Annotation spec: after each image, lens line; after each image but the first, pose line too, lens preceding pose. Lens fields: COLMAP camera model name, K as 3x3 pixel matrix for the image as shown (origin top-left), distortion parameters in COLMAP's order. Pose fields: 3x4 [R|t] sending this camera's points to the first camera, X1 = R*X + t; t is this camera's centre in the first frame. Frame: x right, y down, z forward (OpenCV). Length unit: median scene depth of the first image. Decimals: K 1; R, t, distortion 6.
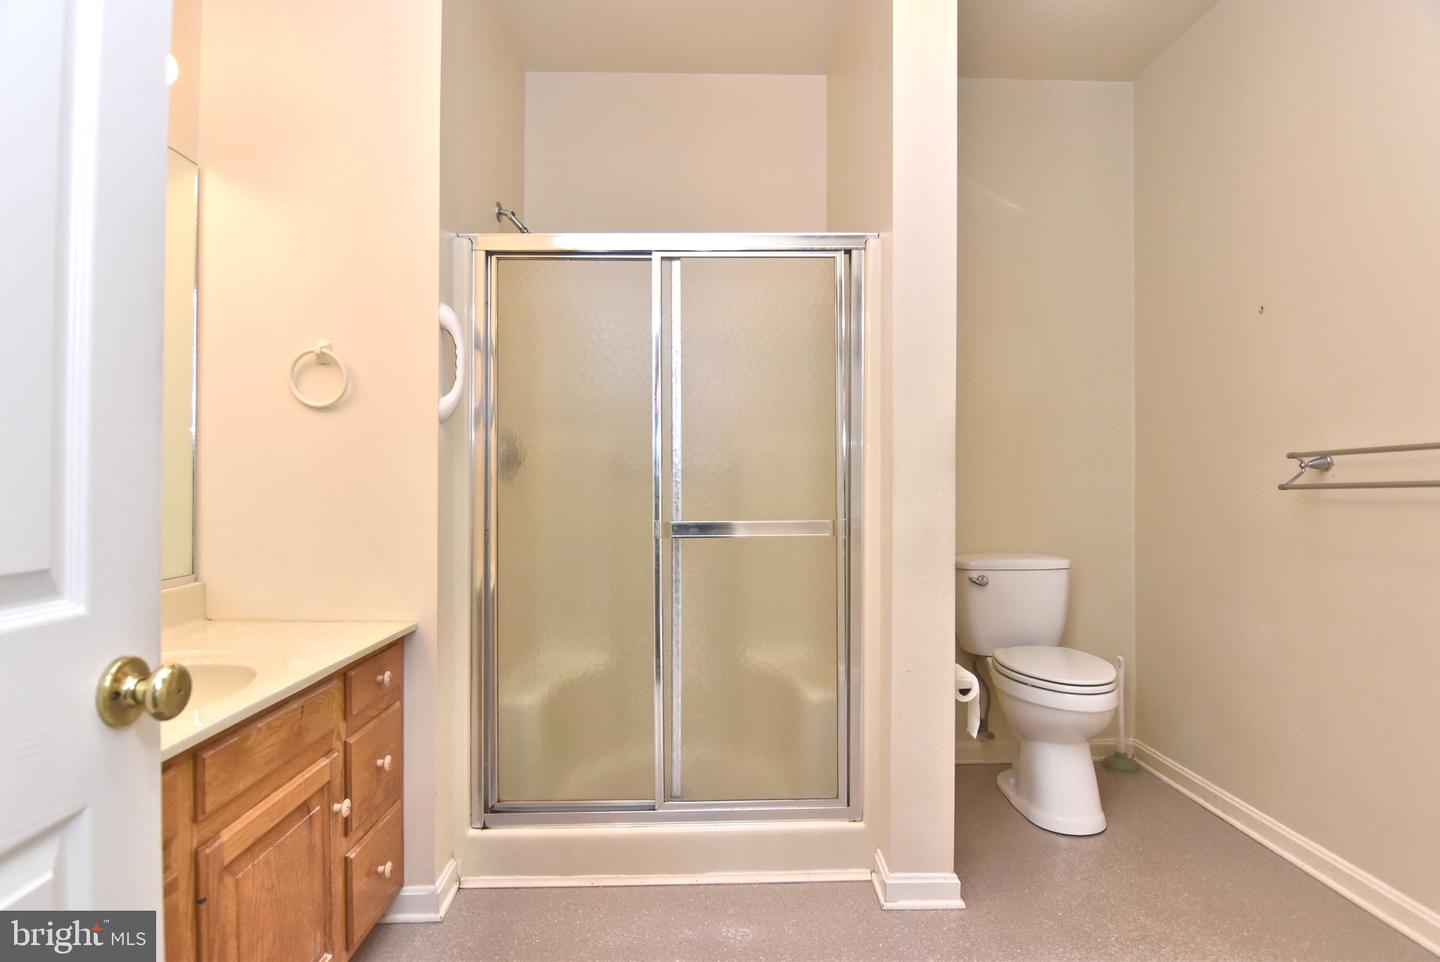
lens RADIAL K [[763.9, 0, 720.8], [0, 763.9, 481.4], [0, 0, 1]] dist [0.003455, -0.016899]
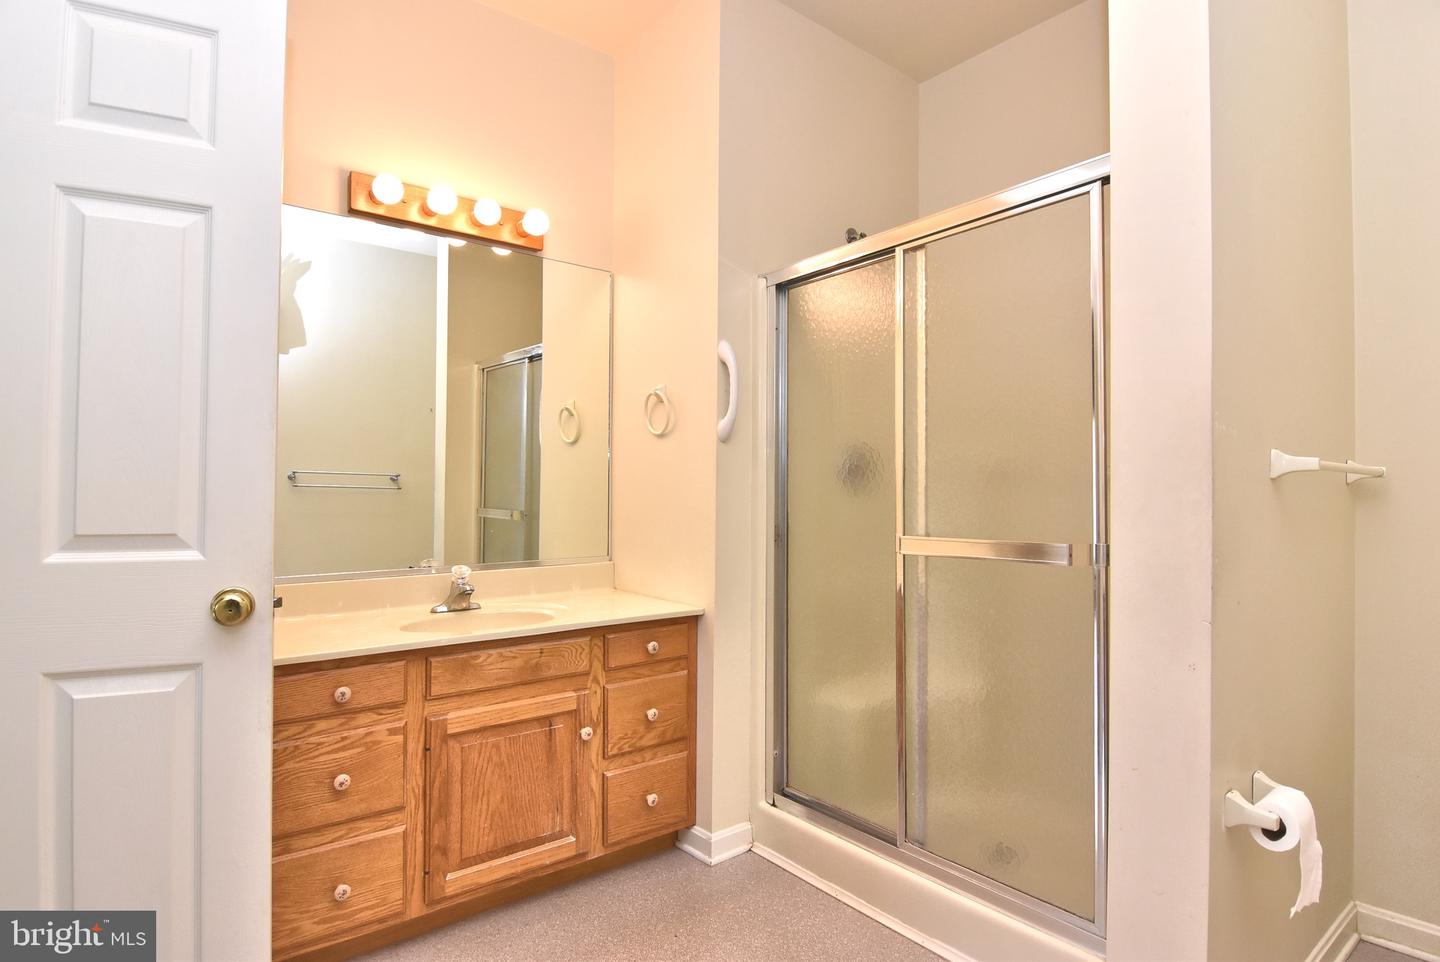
lens RADIAL K [[763.9, 0, 722.7], [0, 763.9, 480.2], [0, 0, 1]] dist [0.003455, -0.016899]
pose [[0.603460, -0.010428, -0.797325, 0.584447], [-0.001752, 0.999895, -0.014403, -0.000330], [0.797391, 0.010088, 0.603379, 0.296470]]
